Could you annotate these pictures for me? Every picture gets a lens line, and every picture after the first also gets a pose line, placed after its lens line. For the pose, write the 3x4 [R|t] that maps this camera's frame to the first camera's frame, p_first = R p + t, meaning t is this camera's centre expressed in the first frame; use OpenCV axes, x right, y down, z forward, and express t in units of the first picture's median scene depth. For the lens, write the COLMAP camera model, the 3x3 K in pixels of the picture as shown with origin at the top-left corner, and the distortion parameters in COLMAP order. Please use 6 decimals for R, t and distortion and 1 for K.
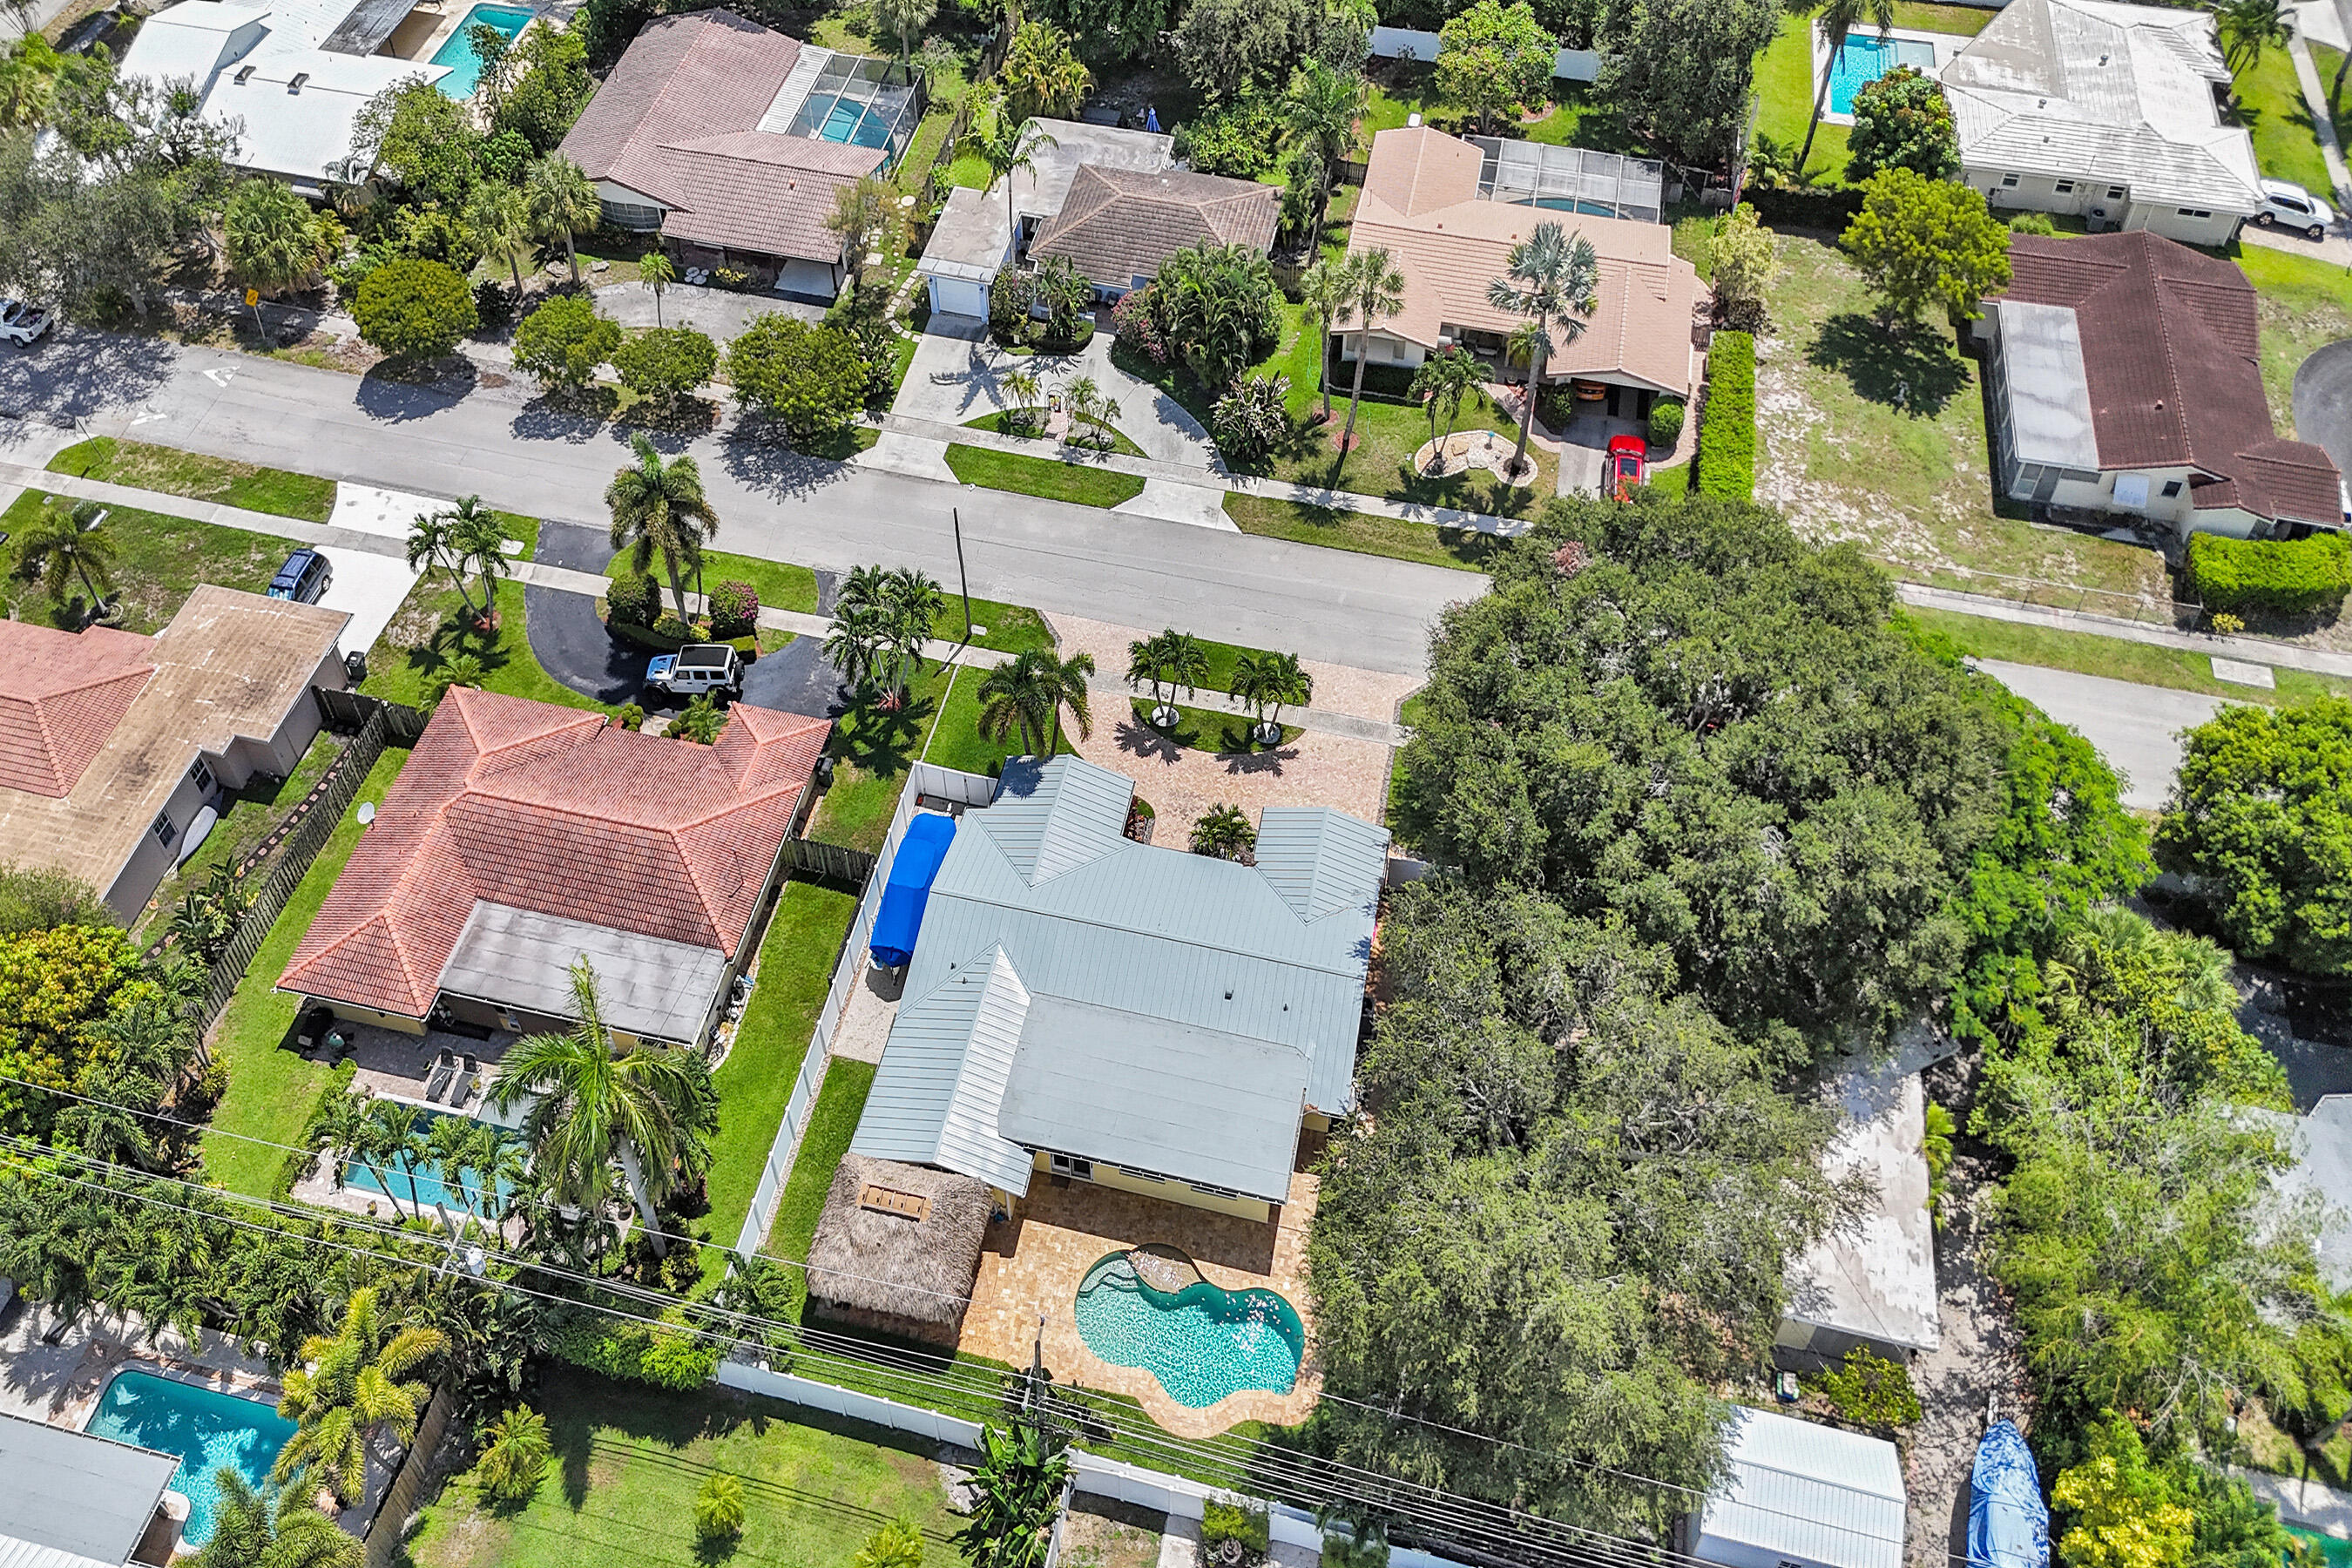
lens RADIAL K [[2279.9, 0, 1232.7], [0, 2279.9, 787.0], [0, 0, 1]] dist [0.141392, -0.238862]
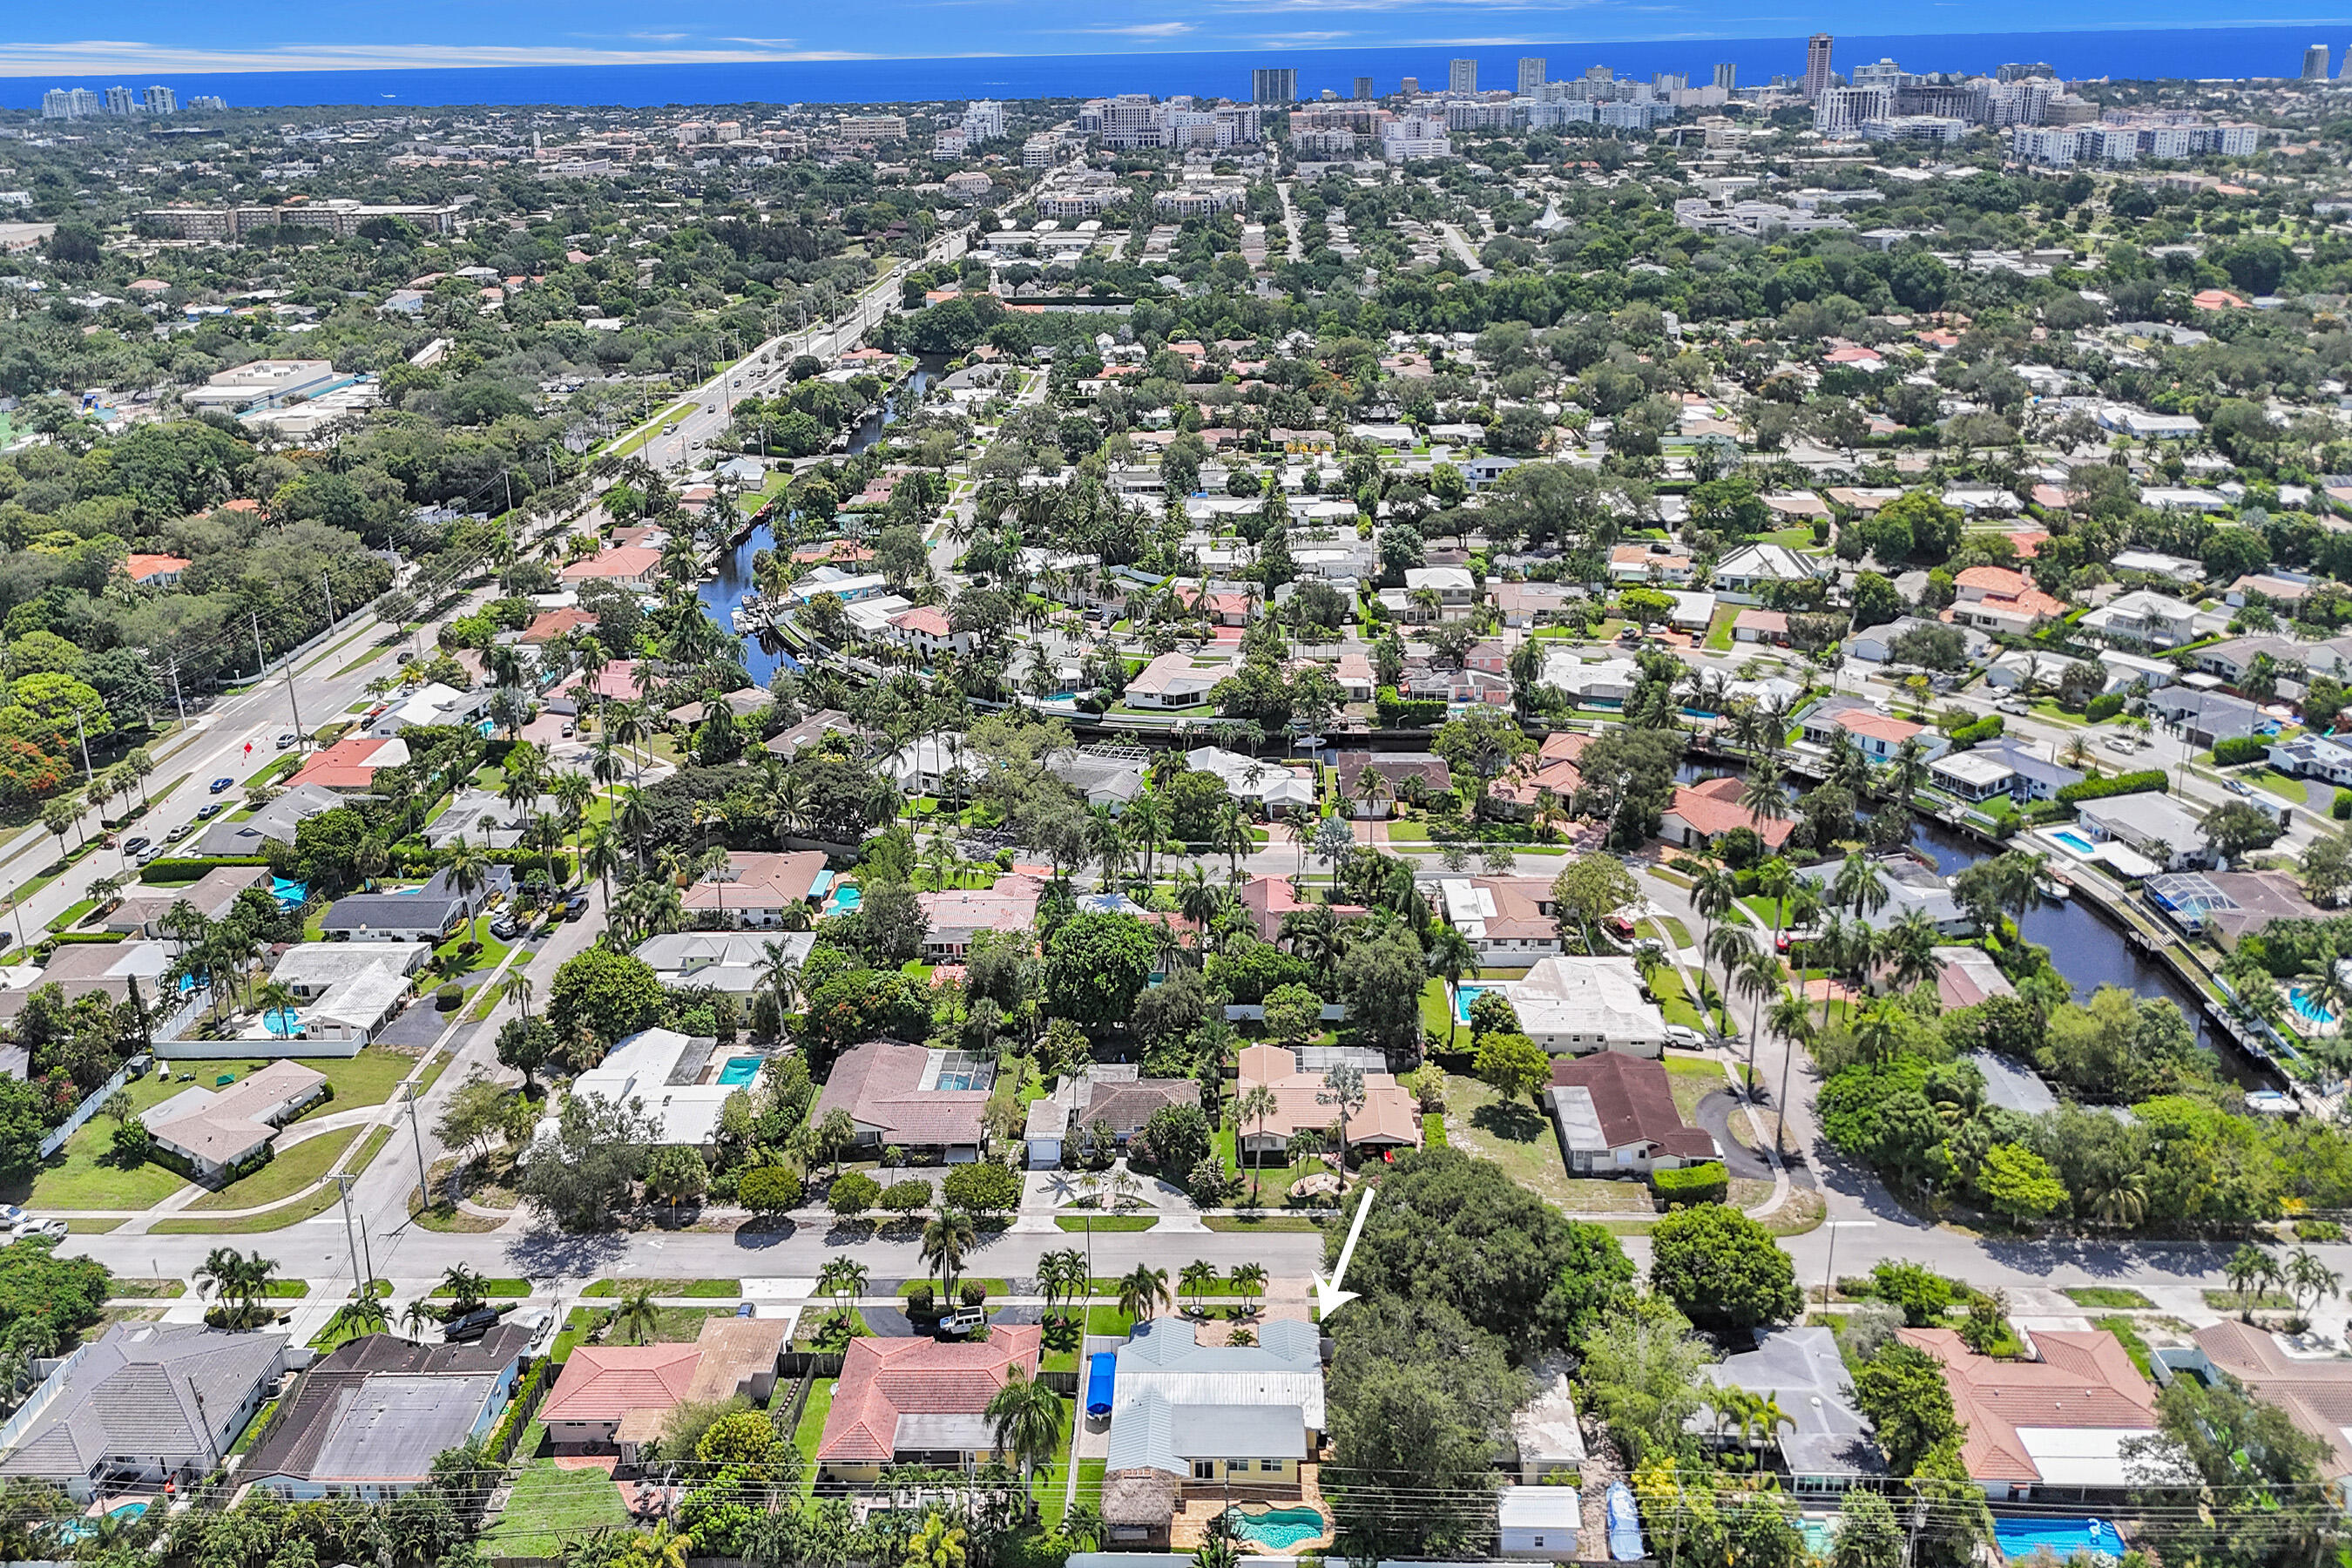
lens RADIAL K [[2279.9, 0, 1232.7], [0, 2279.9, 787.0], [0, 0, 1]] dist [0.141392, -0.238862]
pose [[0.986055, -0.095799, 0.136078, -0.205317], [0.146259, 0.888963, -0.433996, 0.396951], [-0.079391, 0.447847, 0.890579, -0.923390]]
